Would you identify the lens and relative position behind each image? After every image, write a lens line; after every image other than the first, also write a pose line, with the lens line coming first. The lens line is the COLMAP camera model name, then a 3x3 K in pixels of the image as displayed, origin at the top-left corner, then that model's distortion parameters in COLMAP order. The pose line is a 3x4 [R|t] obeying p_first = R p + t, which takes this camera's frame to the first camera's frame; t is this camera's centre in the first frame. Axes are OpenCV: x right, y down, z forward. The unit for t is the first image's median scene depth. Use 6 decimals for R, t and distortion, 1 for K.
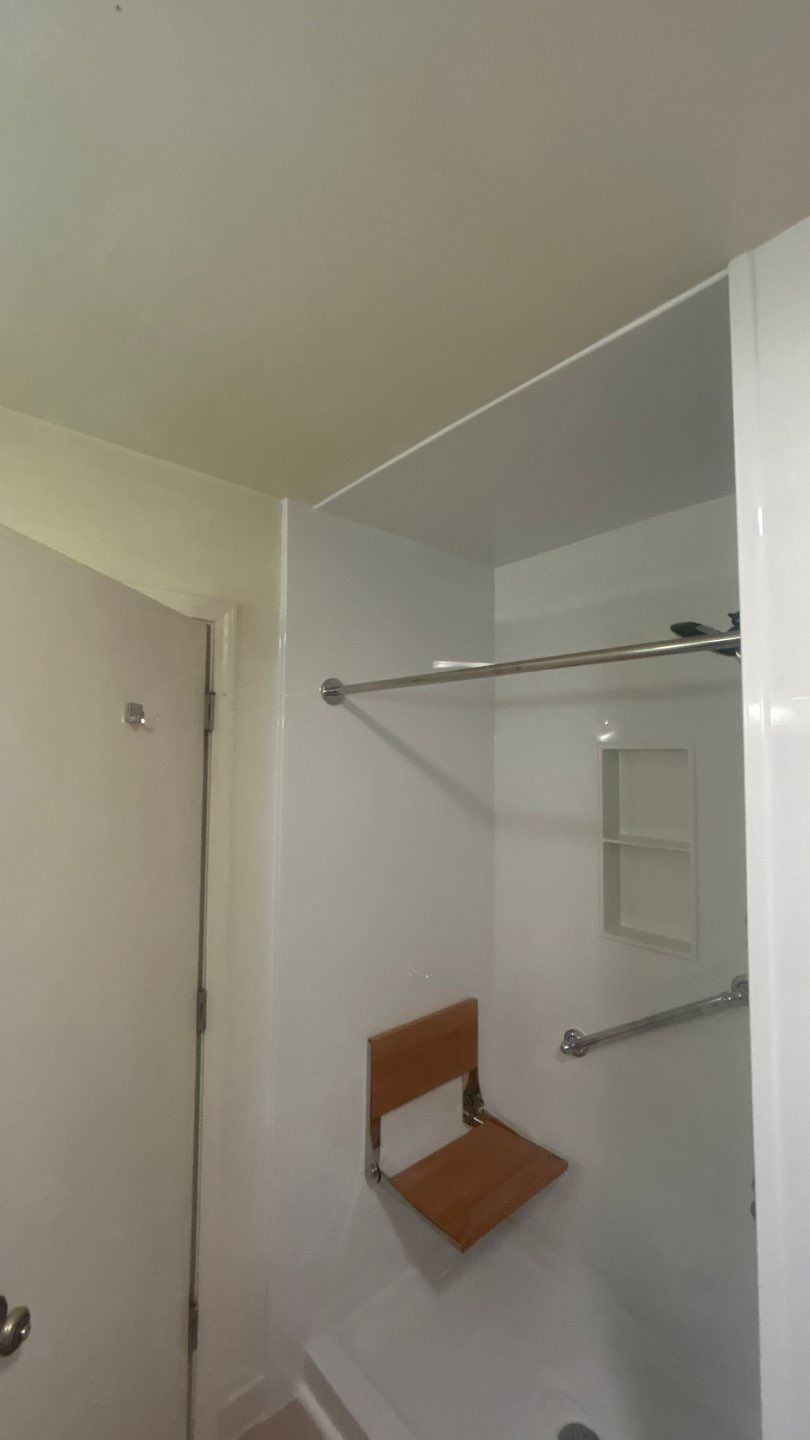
lens RADIAL K [[590.1, 0, 408.2], [0, 590.1, 724.0], [0, 0, 1]] dist [0.001309, 0.000058]
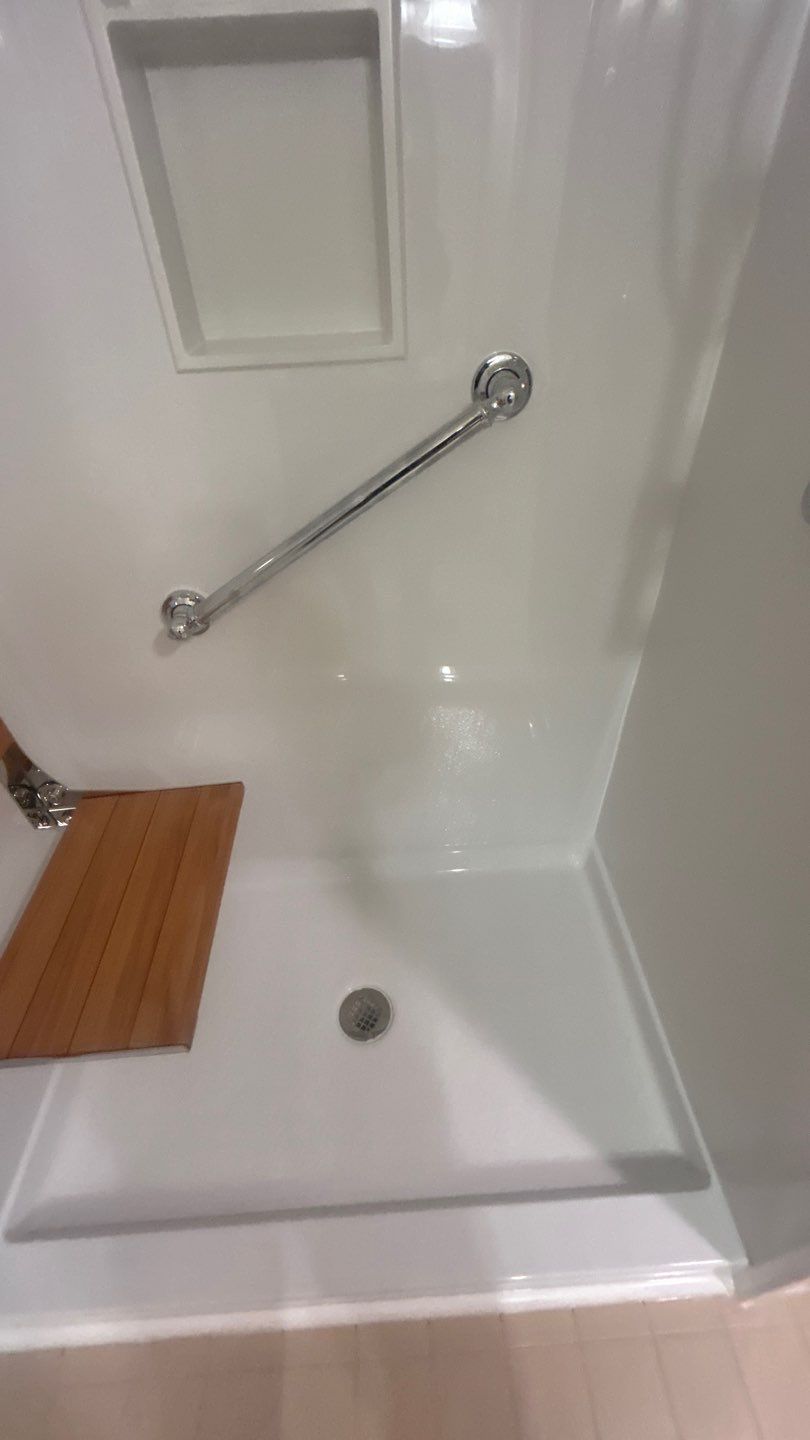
lens RADIAL K [[590.1, 0, 412.3], [0, 590.1, 720.1], [0, 0, 1]] dist [0.001309, 0.000058]
pose [[0.624771, -0.530165, 0.573224, 0.056331], [0.003562, 0.736070, 0.676896, 0.261260], [-0.780800, -0.420863, 0.461764, 0.575734]]
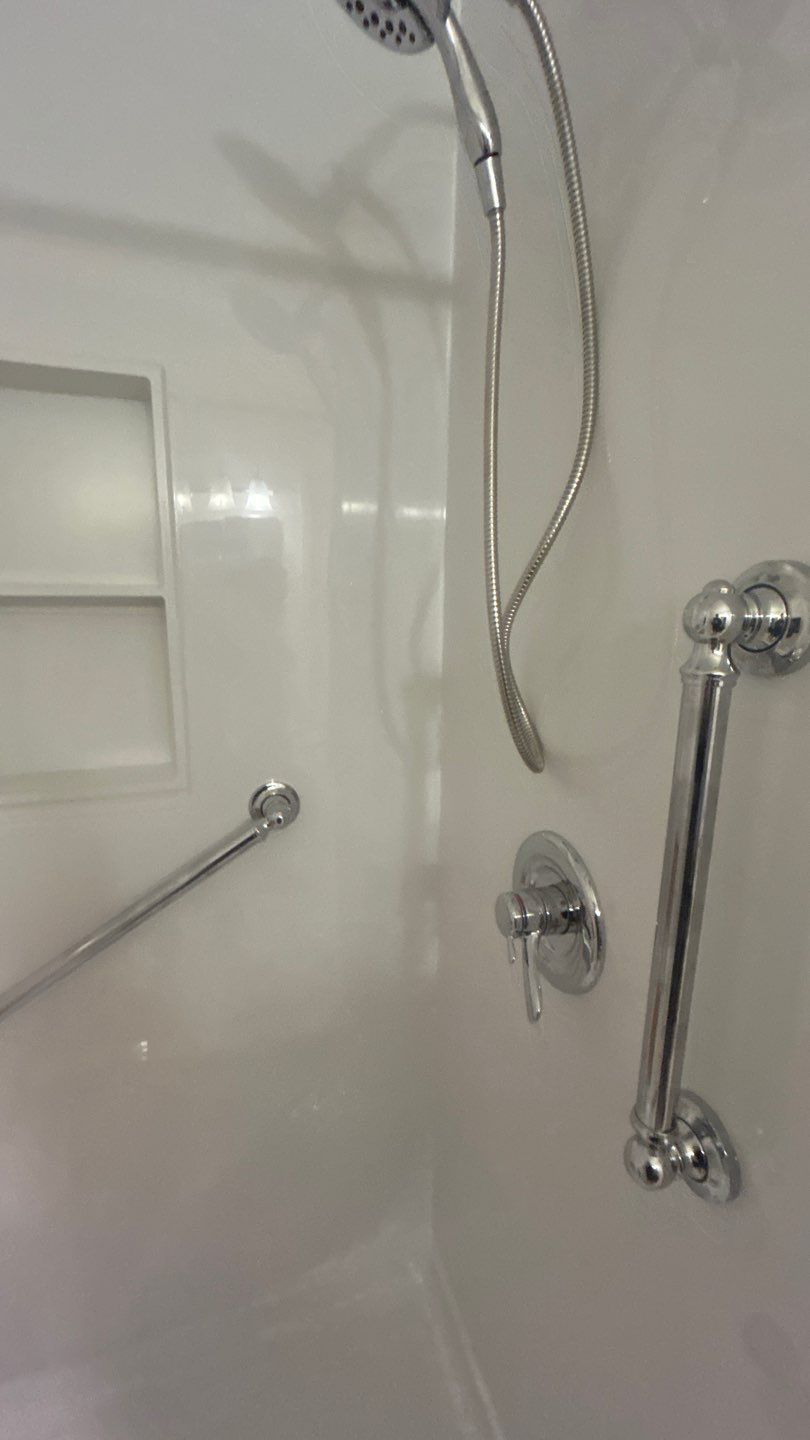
lens RADIAL K [[610.8, 0, 409.5], [0, 610.8, 723.5], [0, 0, 1]] dist [0.000659, -0.000061]
pose [[0.391325, -0.199116, 0.898453, 0.050209], [-0.051658, 0.970019, 0.237476, 0.168892], [-0.918802, -0.139343, 0.369306, 0.527051]]
